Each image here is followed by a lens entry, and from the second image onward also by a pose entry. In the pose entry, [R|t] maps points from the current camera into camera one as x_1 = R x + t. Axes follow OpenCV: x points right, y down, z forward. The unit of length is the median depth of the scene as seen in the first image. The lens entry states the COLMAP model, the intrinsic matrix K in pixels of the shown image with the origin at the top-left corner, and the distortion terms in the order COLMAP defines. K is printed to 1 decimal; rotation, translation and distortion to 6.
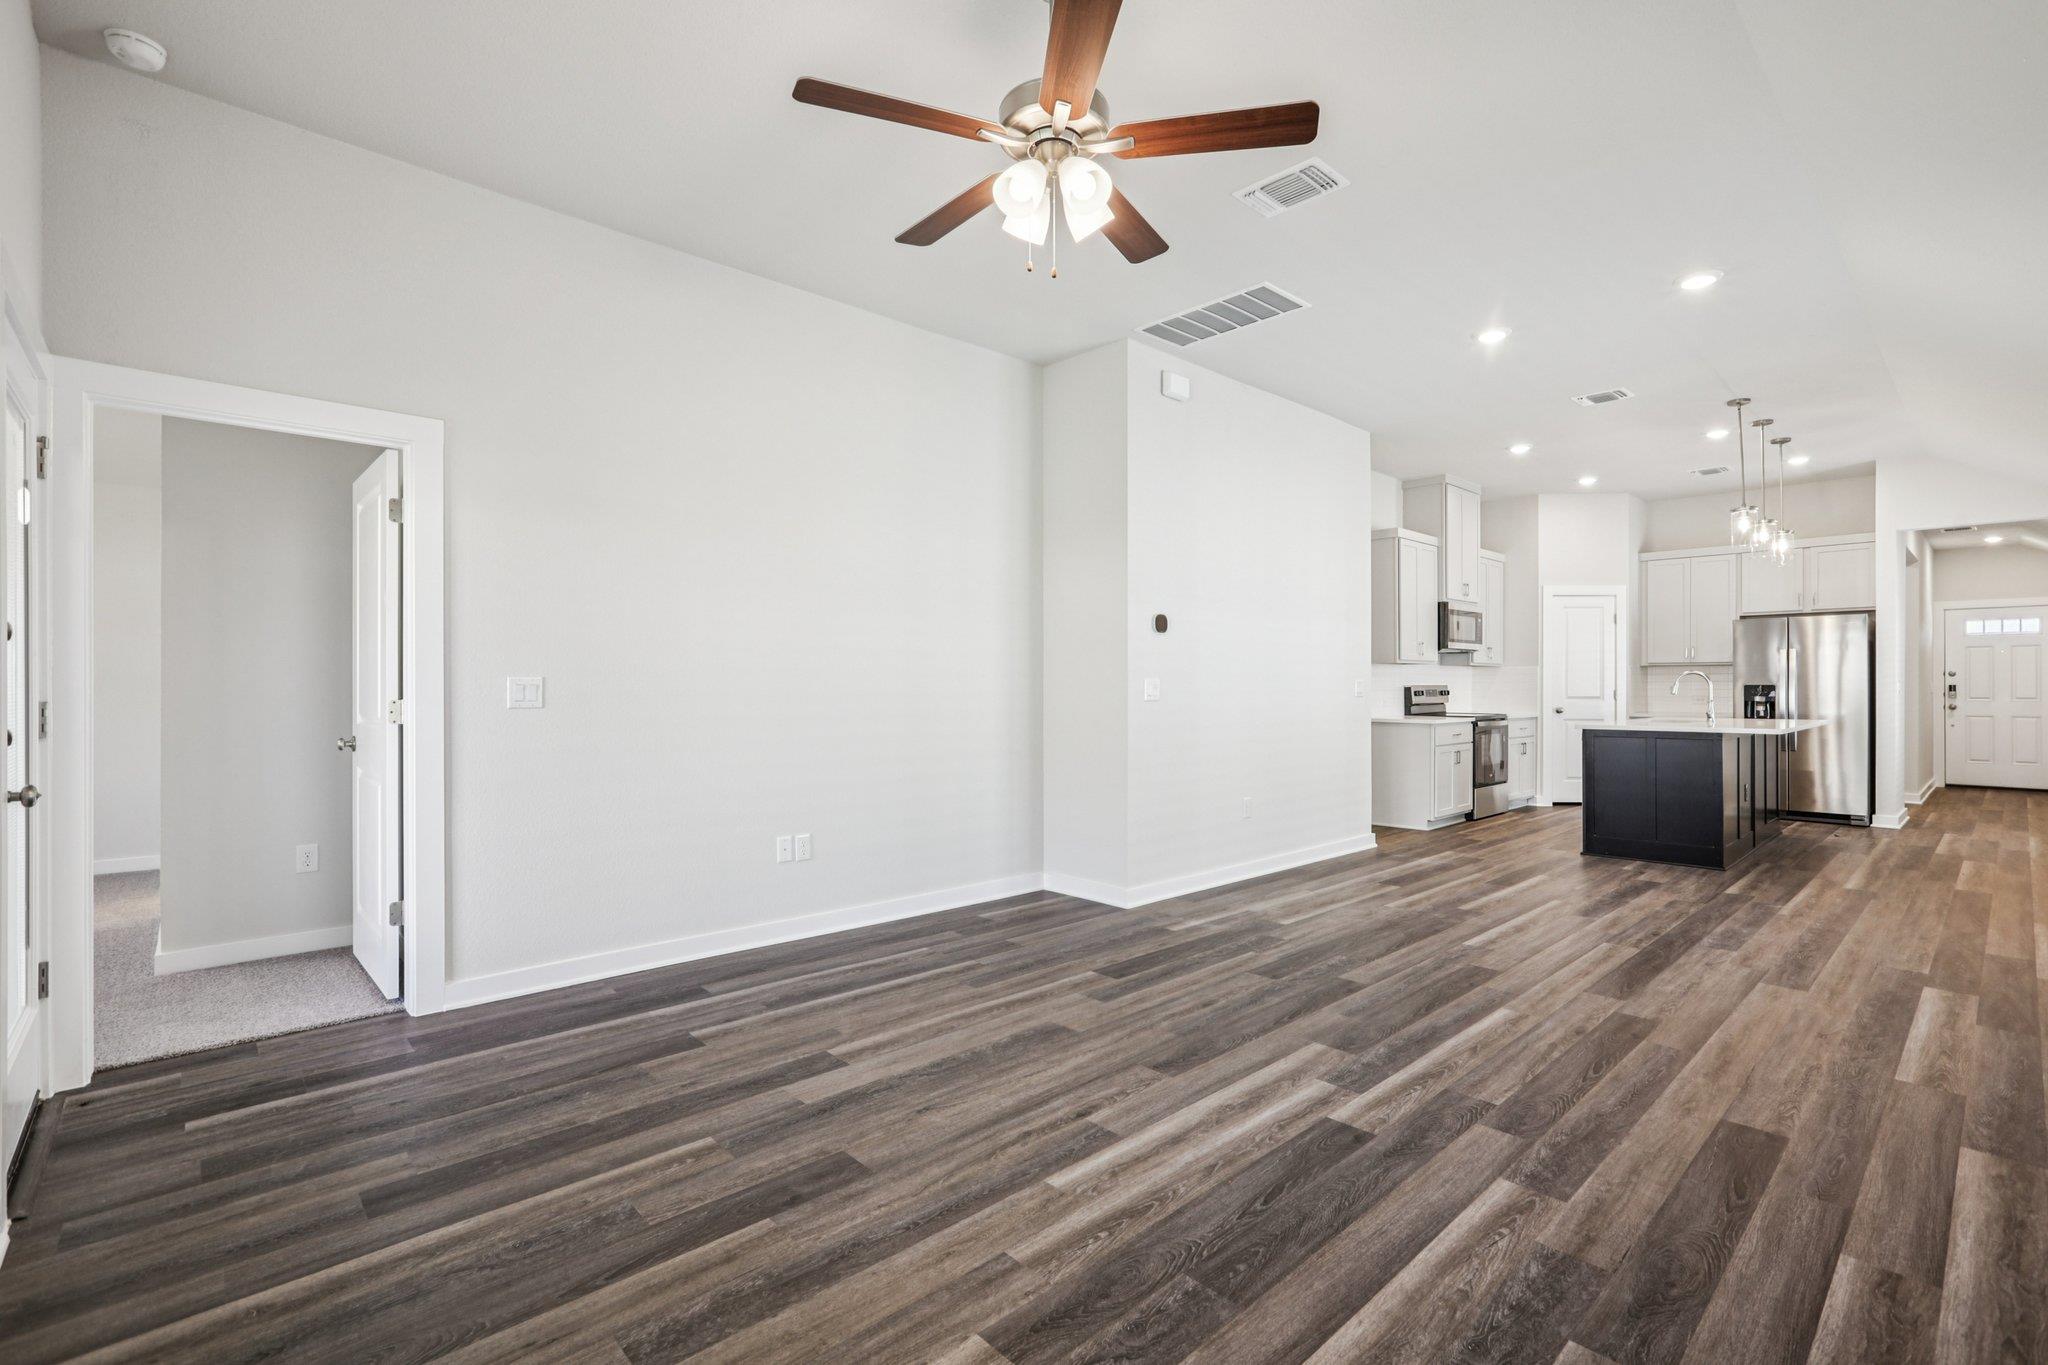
lens RADIAL K [[921.8, 0, 1038.4], [0, 921.8, 691.1], [0, 0, 1]] dist [-0.030993, 0.015987]
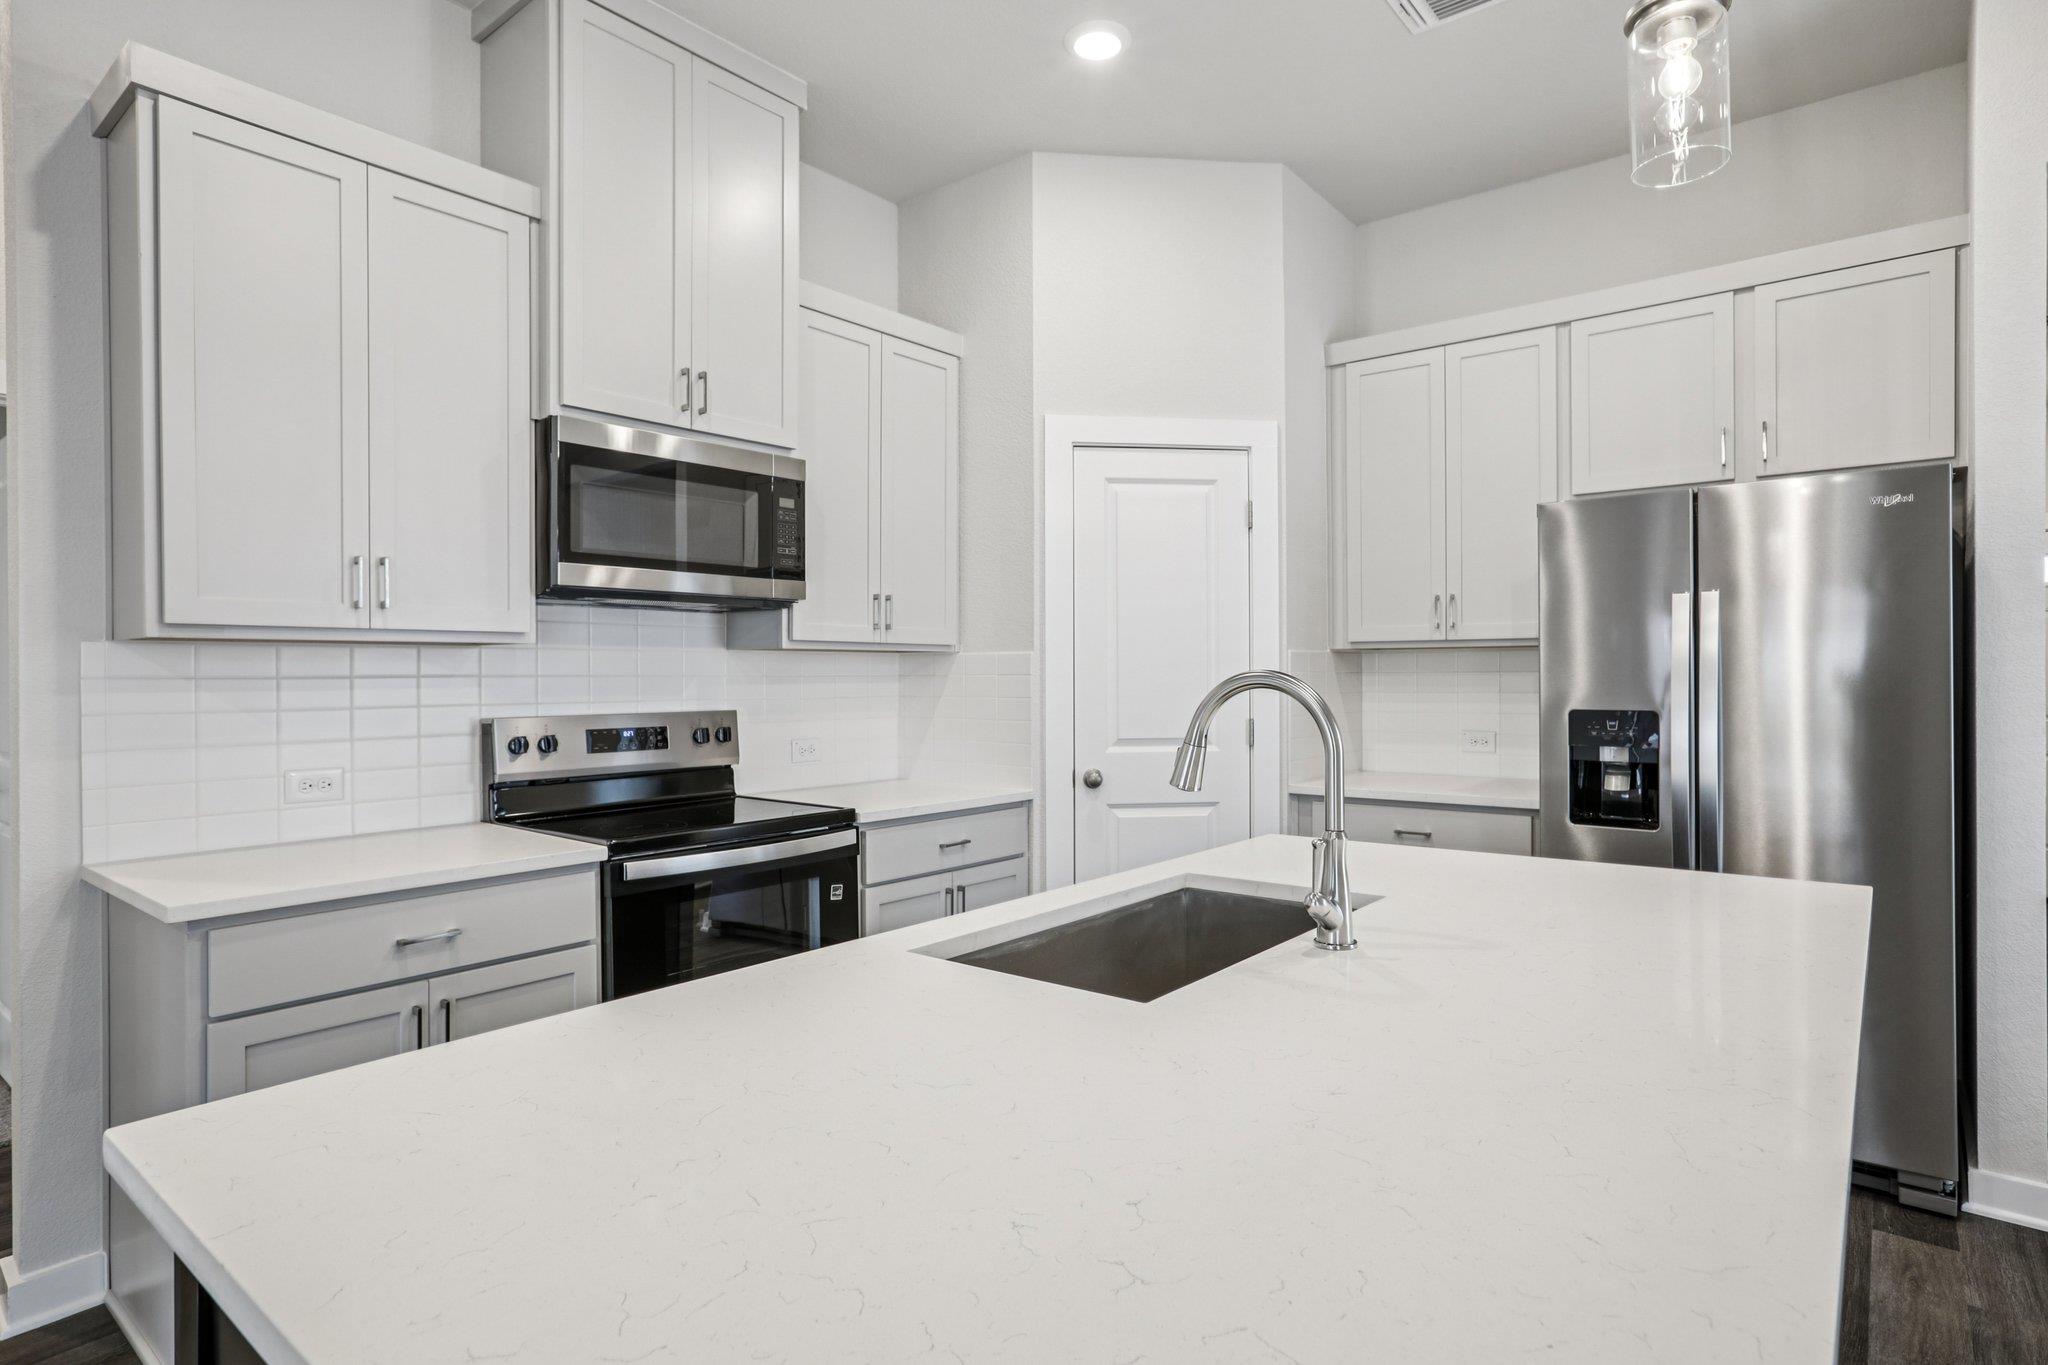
lens RADIAL K [[1071.9, 0, 1030.6], [0, 1071.9, 682.4], [0, 0, 1]] dist [-0.036290, 0.026852]
pose [[0.989497, -0.003778, 0.144506, 1.271637], [0.003578, 0.999992, 0.001646, -0.040914], [-0.144512, -0.001112, 0.989502, 1.567435]]
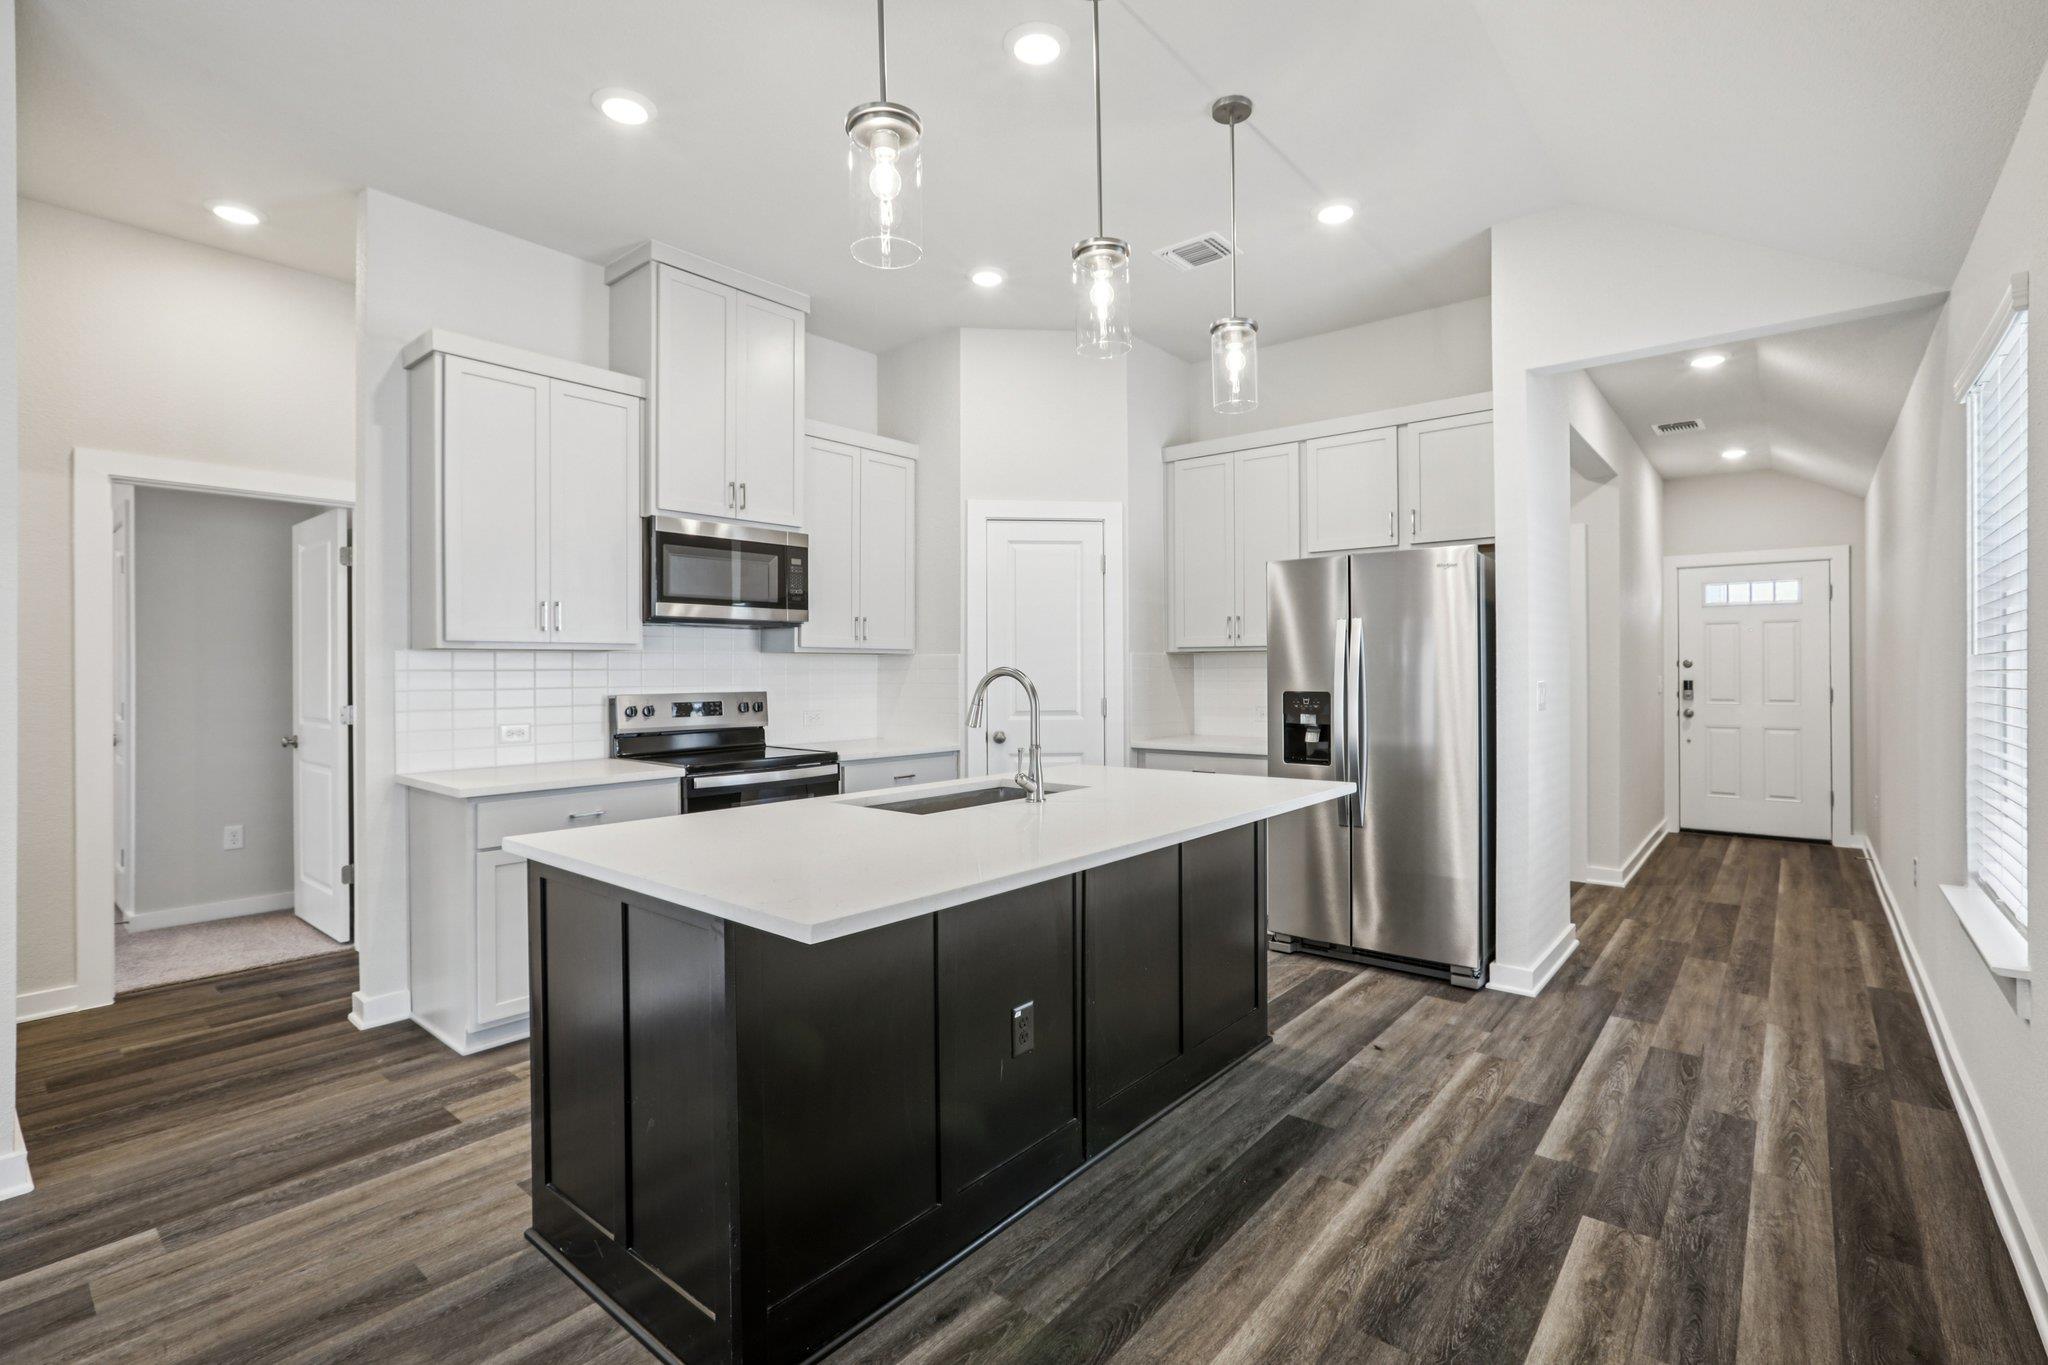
lens RADIAL K [[931.0, 0, 1036.9], [0, 931.0, 675.3], [0, 0, 1]] dist [-0.023850, 0.001651]
pose [[0.991193, -0.002789, 0.132397, 1.354383], [0.002656, 0.999996, 0.001184, -0.038692], [-0.132400, -0.000822, 0.991196, 1.202647]]
